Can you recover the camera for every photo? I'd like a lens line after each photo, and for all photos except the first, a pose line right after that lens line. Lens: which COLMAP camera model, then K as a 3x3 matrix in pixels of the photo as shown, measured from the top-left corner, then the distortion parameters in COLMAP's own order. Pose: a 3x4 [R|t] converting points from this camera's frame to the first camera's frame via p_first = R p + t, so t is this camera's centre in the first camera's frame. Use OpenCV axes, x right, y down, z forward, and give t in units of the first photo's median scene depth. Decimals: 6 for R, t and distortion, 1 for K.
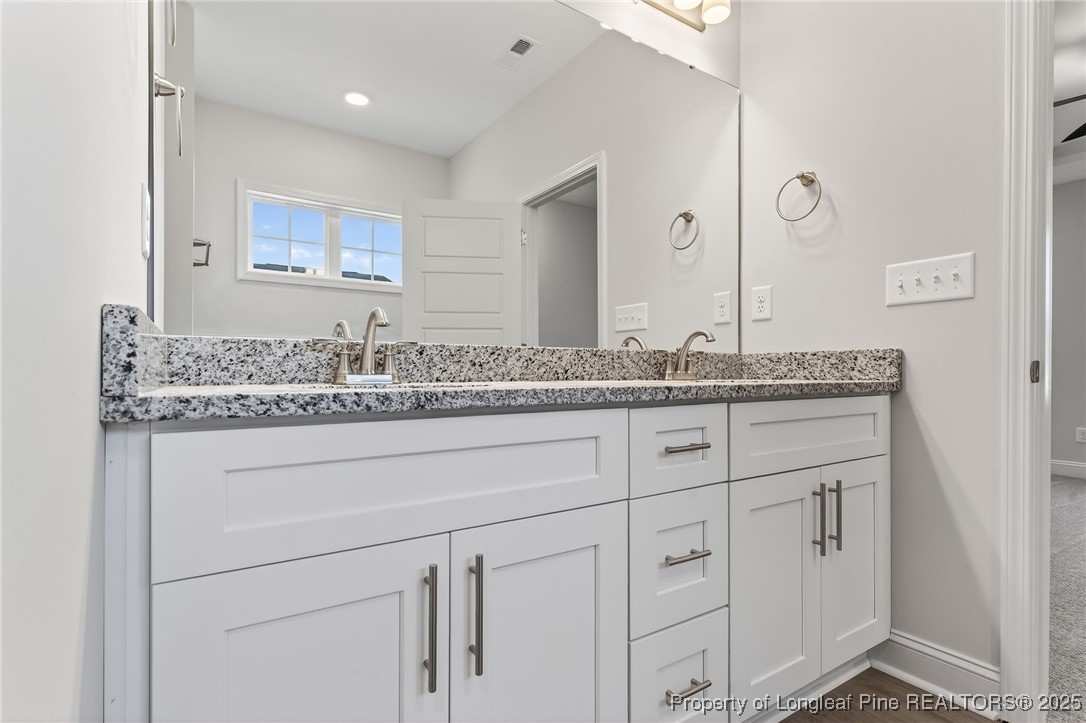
lens RADIAL K [[529.2, 0, 539.4], [0, 529.2, 368.0], [0, 0, 1]] dist [0.009675, -0.000864]
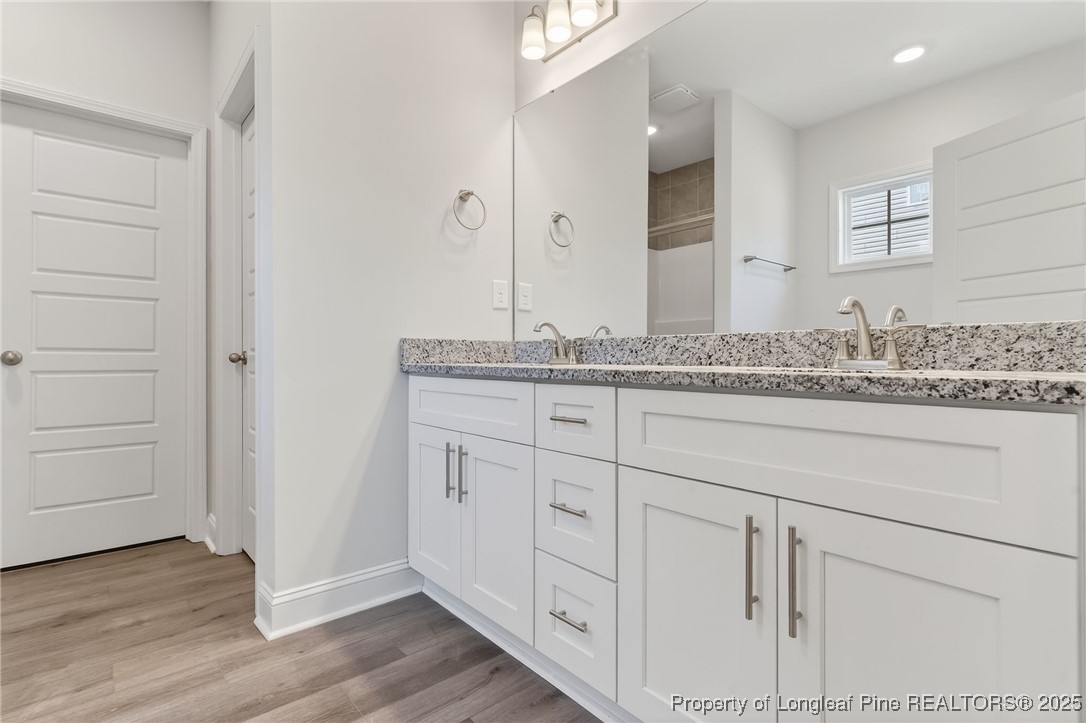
lens RADIAL K [[529.2, 0, 535.5], [0, 529.2, 360.7], [0, 0, 1]] dist [0.009675, -0.000864]
pose [[0.124047, 0.007078, -0.992251, 1.094944], [0.006761, 0.999945, 0.007978, 0.003778], [0.992253, -0.007698, 0.123992, 0.572066]]
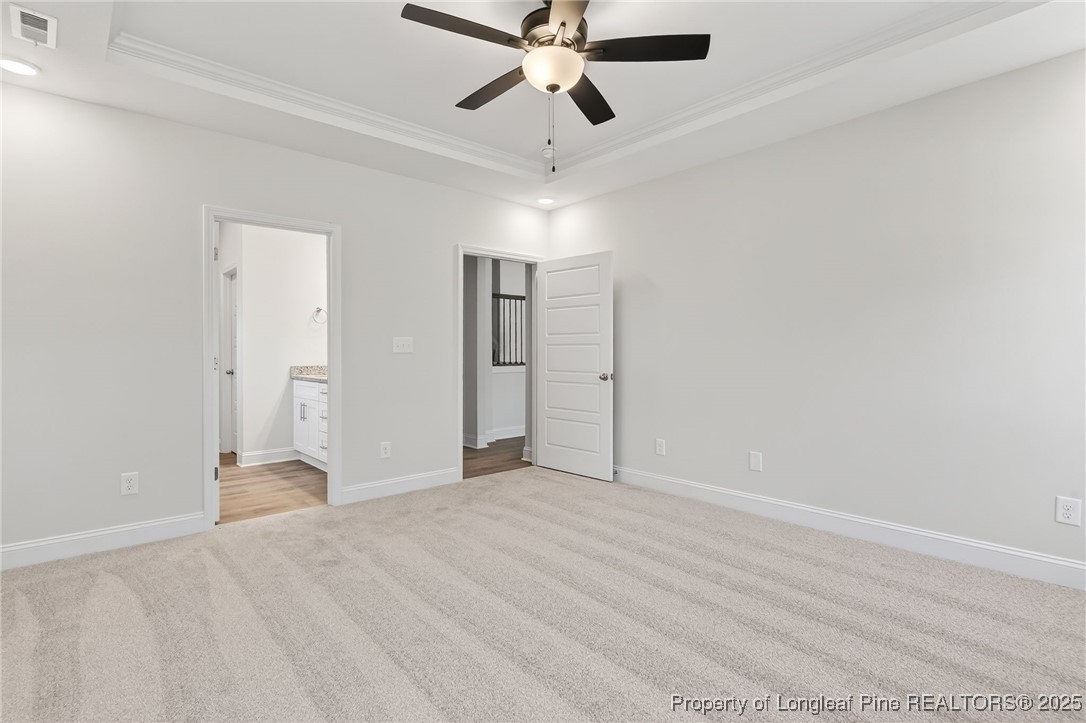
lens RADIAL K [[529.2, 0, 542.3], [0, 529.2, 354.0], [0, 0, 1]] dist [0.009675, -0.000864]
pose [[0.153950, 0.009427, -0.988034, 3.540851], [0.008443, 0.999905, 0.010856, -0.149085], [0.988043, -0.010014, 0.153856, 1.526596]]
